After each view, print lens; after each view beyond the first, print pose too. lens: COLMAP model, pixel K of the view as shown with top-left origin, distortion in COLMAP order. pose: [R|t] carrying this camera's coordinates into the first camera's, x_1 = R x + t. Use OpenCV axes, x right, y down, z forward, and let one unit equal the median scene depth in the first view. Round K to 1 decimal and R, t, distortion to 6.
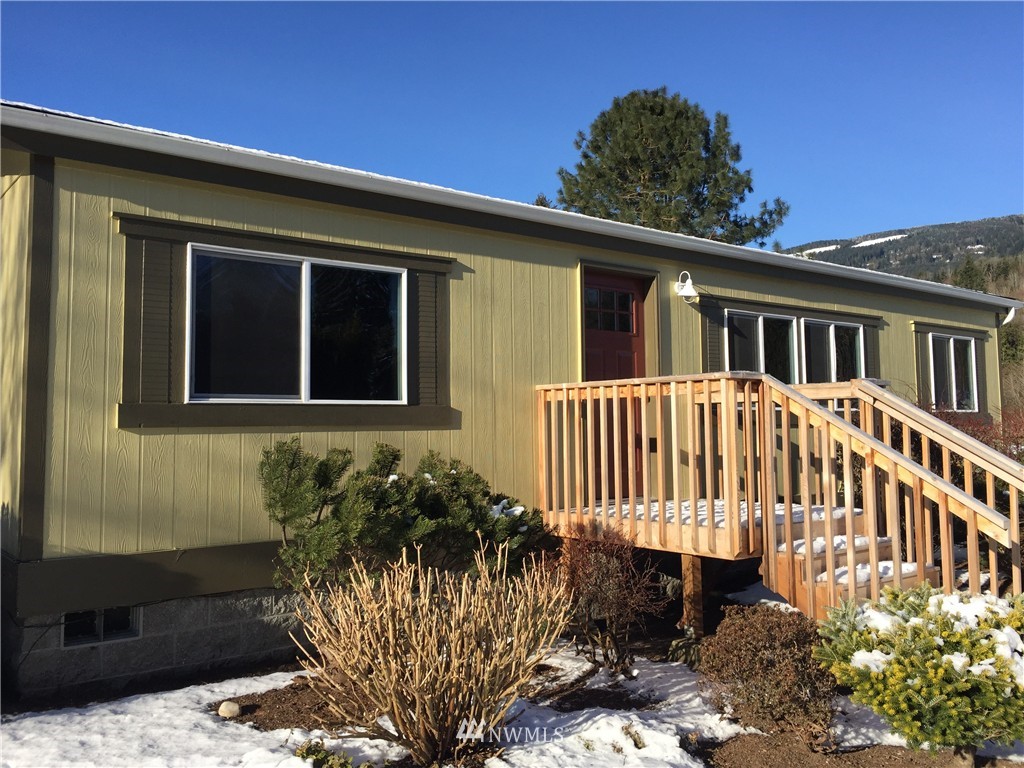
lens RADIAL K [[883.6, 0, 508.9], [0, 883.6, 364.4], [0, 0, 1]] dist [0.074680, -0.102298]
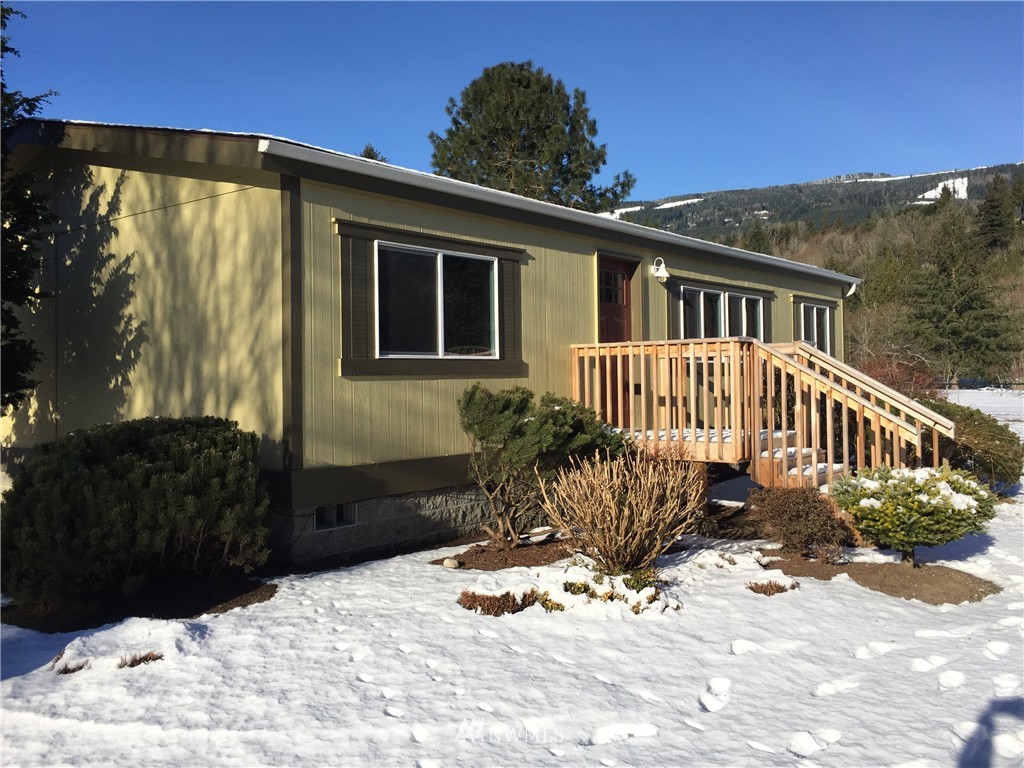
lens RADIAL K [[883.6, 0, 506.4], [0, 883.6, 378.4], [0, 0, 1]] dist [0.074680, -0.102298]
pose [[0.978200, -0.004629, 0.207614, -0.326731], [-0.009702, 0.997641, 0.067954, -0.014695], [-0.207439, -0.068487, 0.975848, -0.273859]]
